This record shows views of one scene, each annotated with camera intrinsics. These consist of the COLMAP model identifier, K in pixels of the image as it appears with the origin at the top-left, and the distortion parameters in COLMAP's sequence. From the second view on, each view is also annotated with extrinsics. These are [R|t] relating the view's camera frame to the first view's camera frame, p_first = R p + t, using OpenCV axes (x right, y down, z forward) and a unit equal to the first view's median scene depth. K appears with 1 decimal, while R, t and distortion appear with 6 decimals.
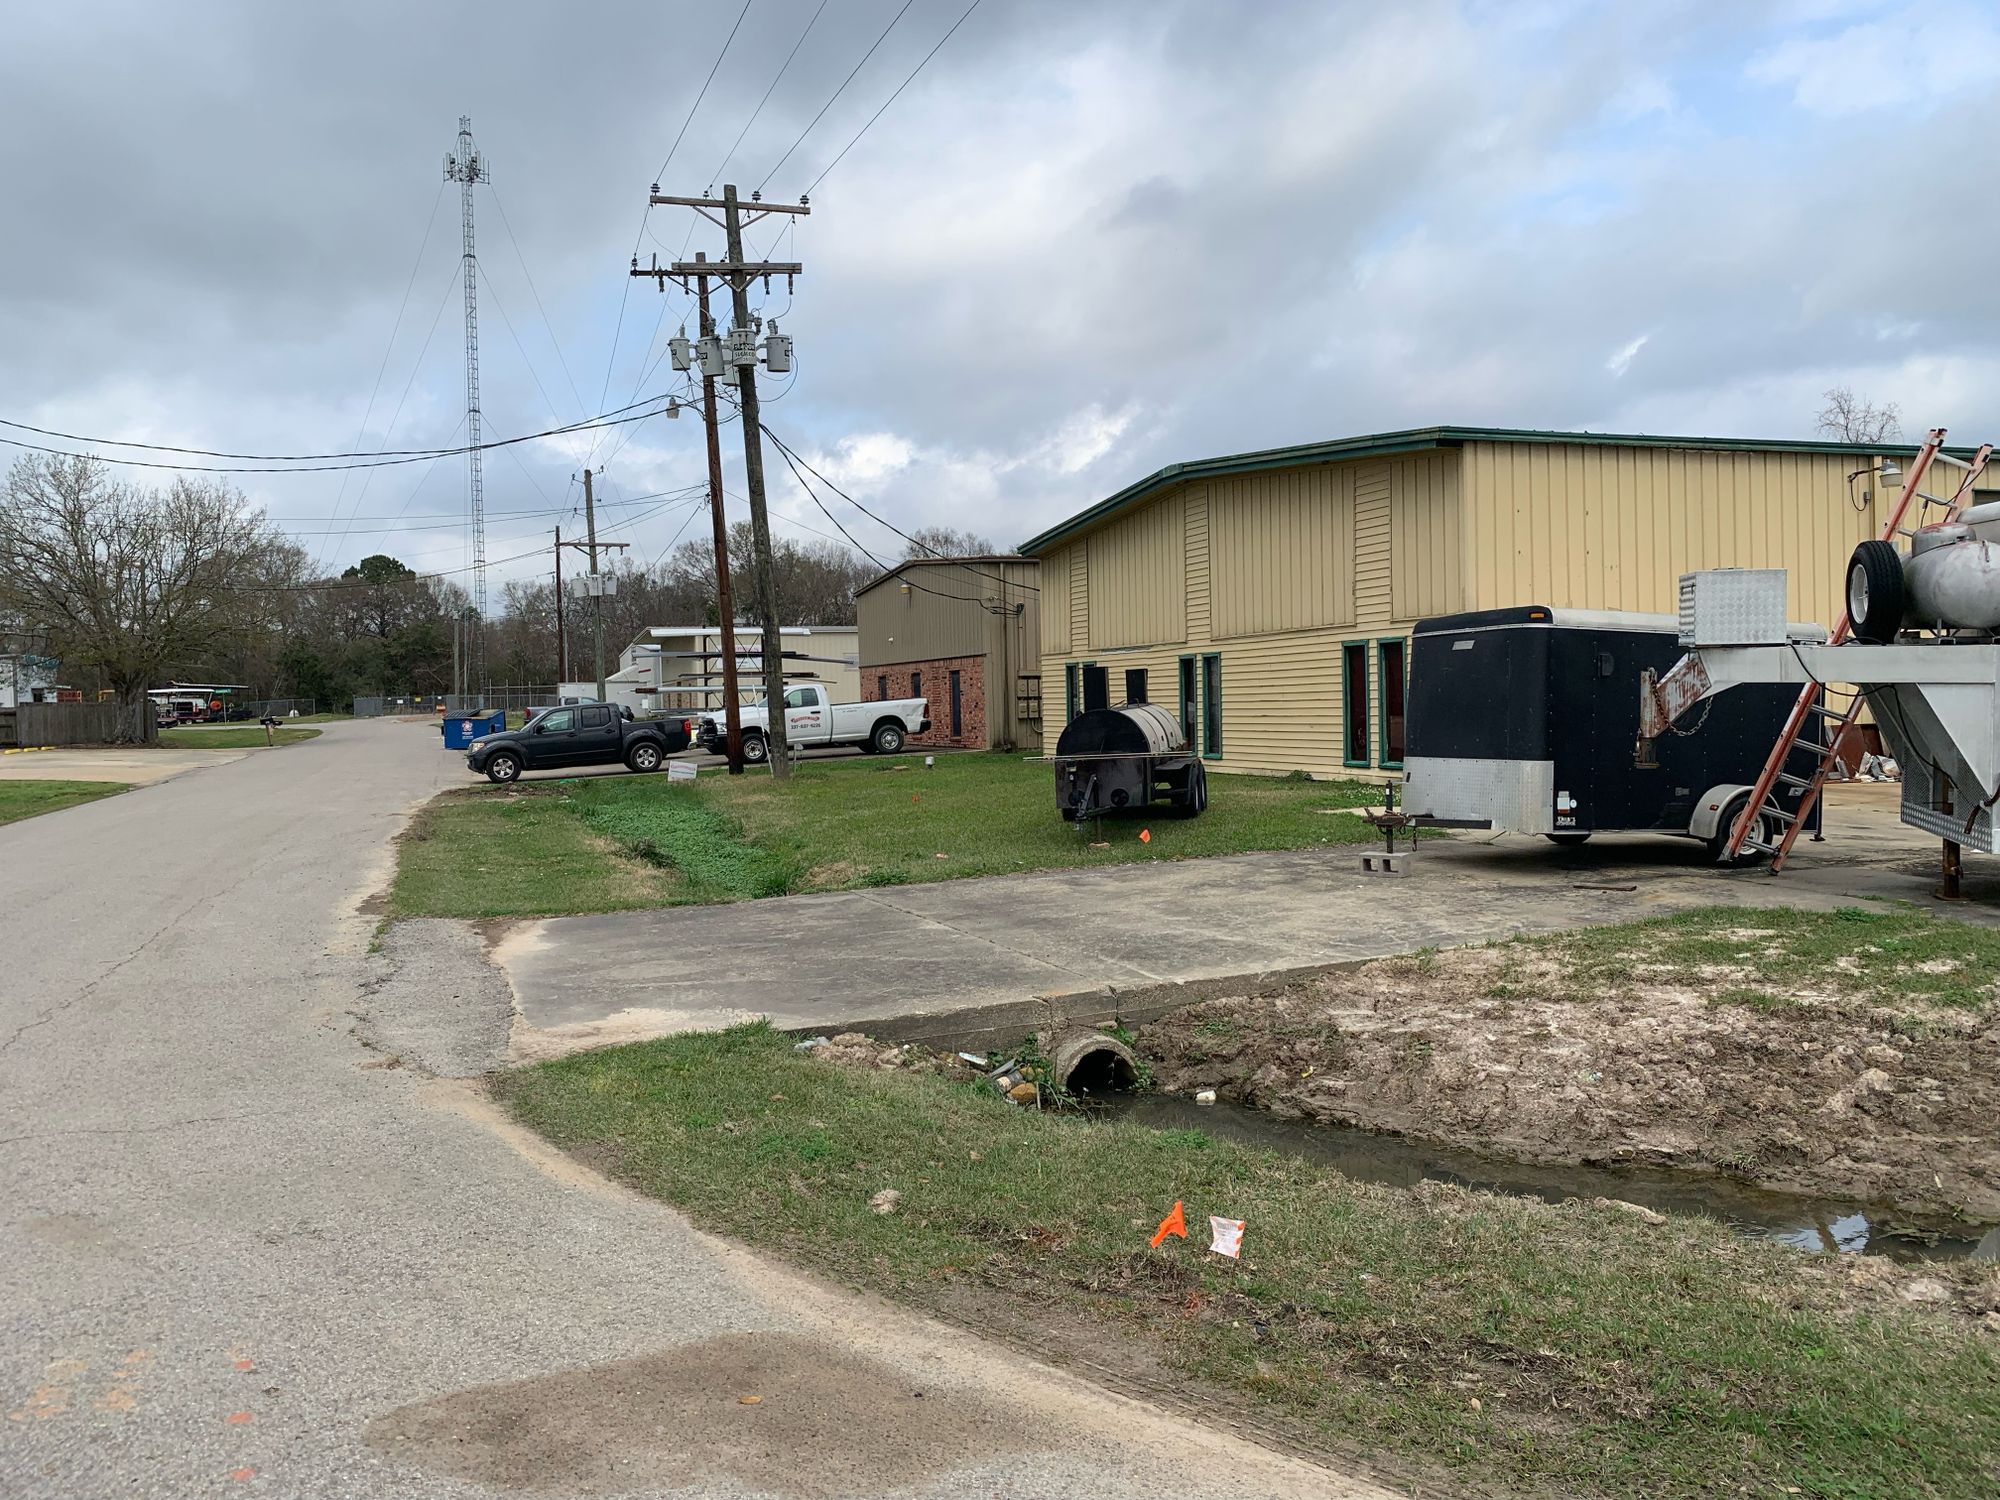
lens RADIAL K [[1518.9, 0, 1004.0], [0, 1518.9, 739.1], [0, 0, 1]] dist [0.078326, -0.110194]
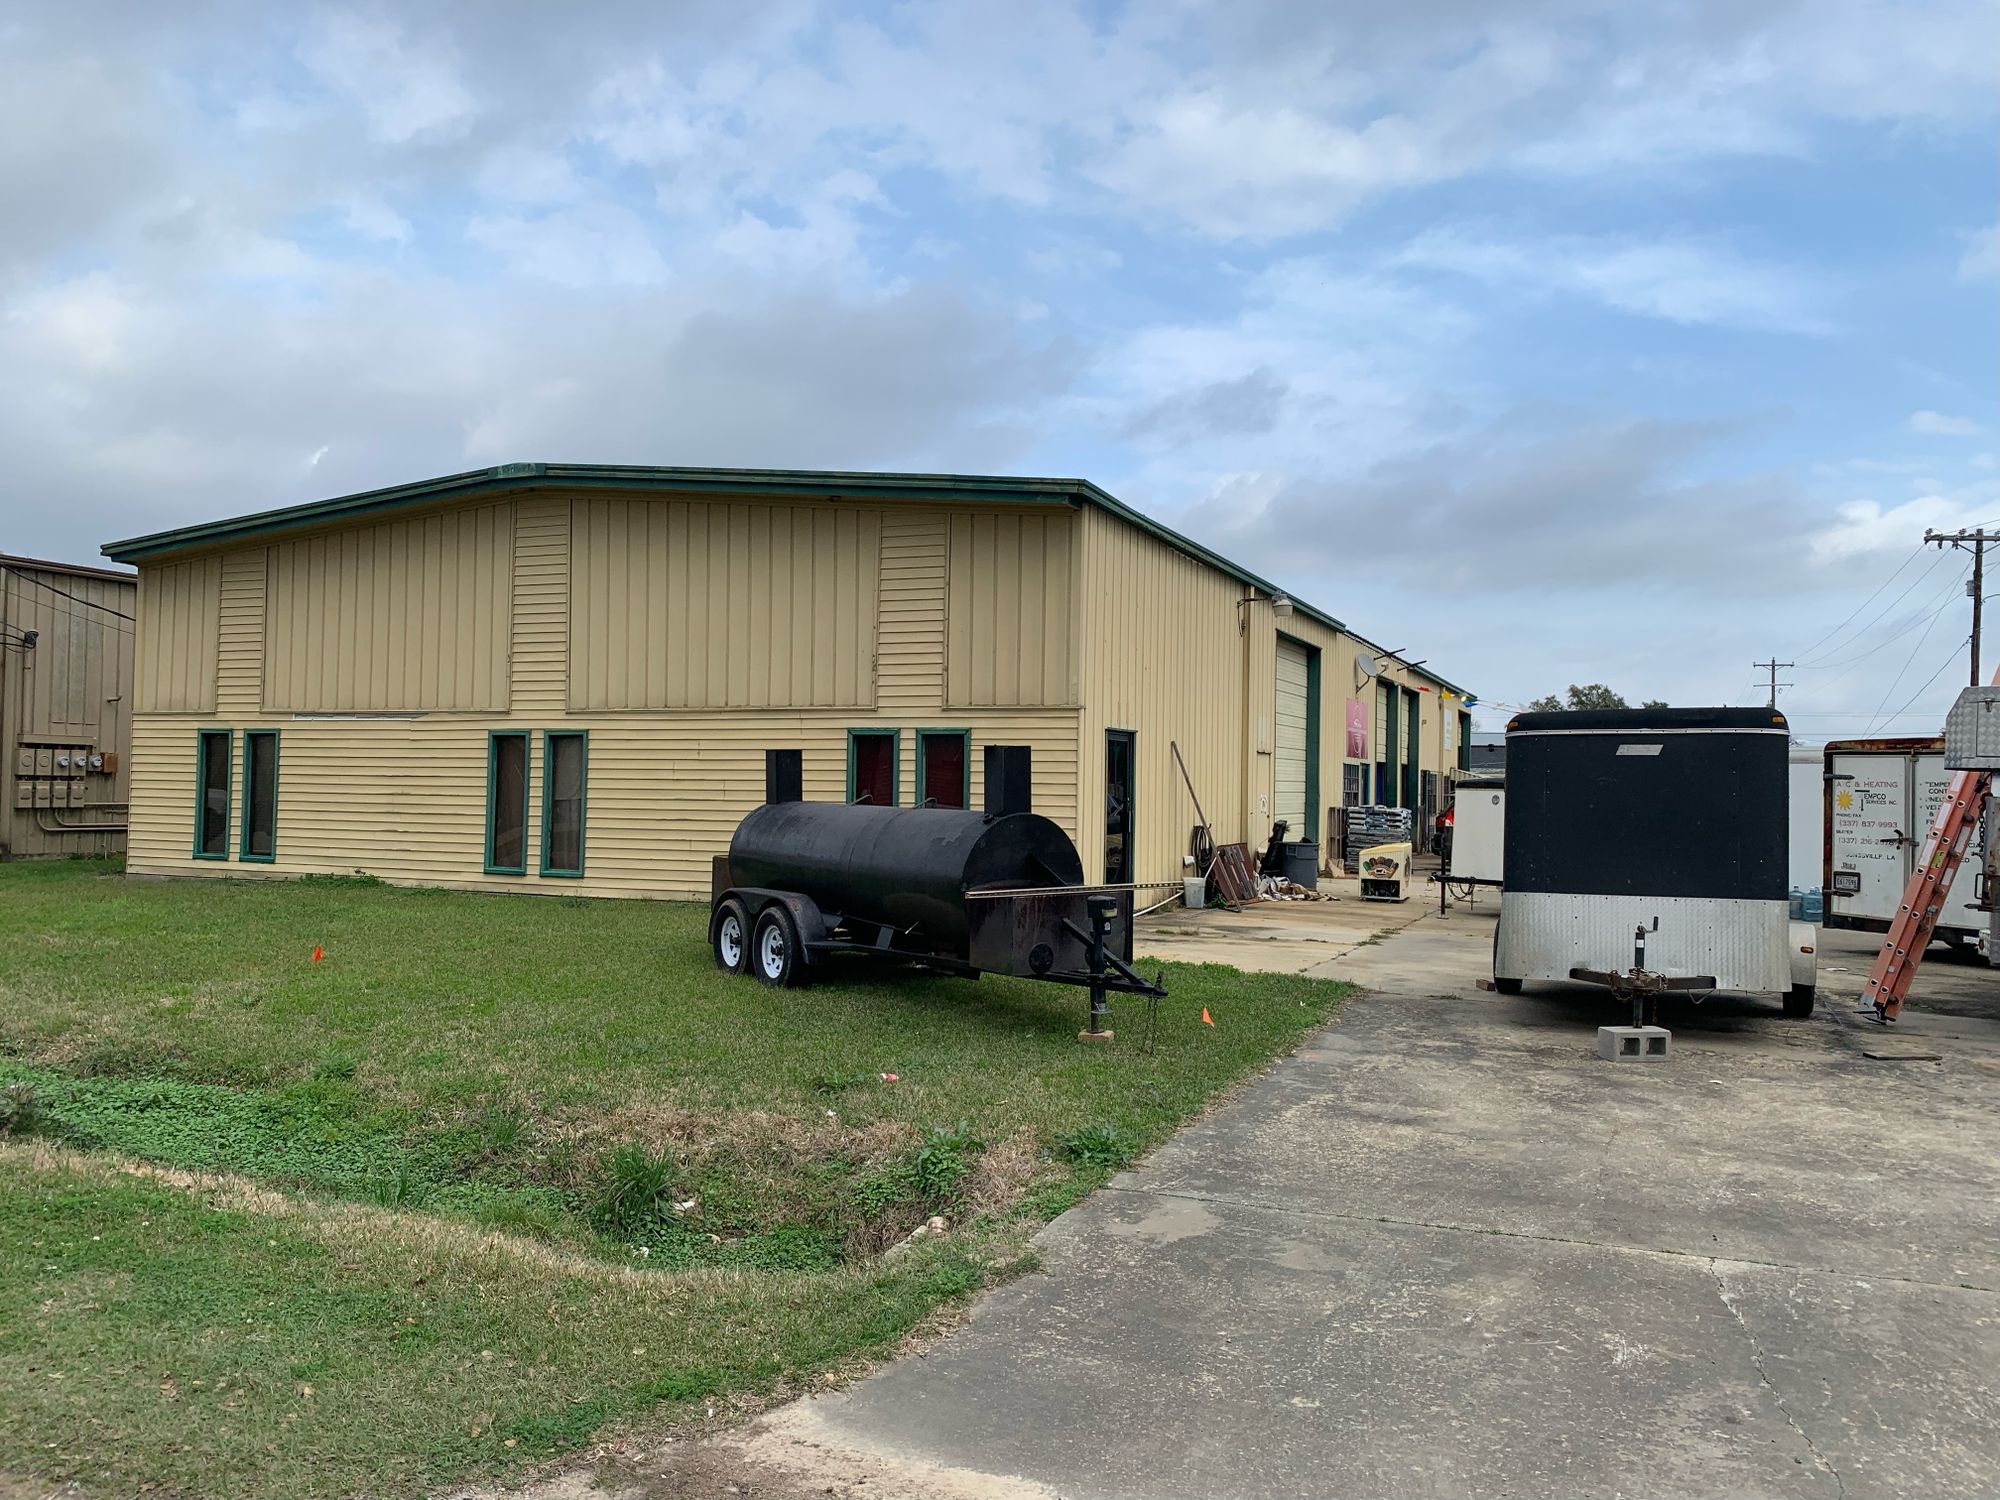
lens RADIAL K [[1518.9, 0, 1004.0], [0, 1518.9, 739.1], [0, 0, 1]] dist [0.078326, -0.110194]
pose [[0.696115, 0.068919, 0.714615, -0.236009], [-0.019301, 0.996818, -0.077334, -0.000321], [-0.717671, 0.040040, 0.695230, 0.342299]]
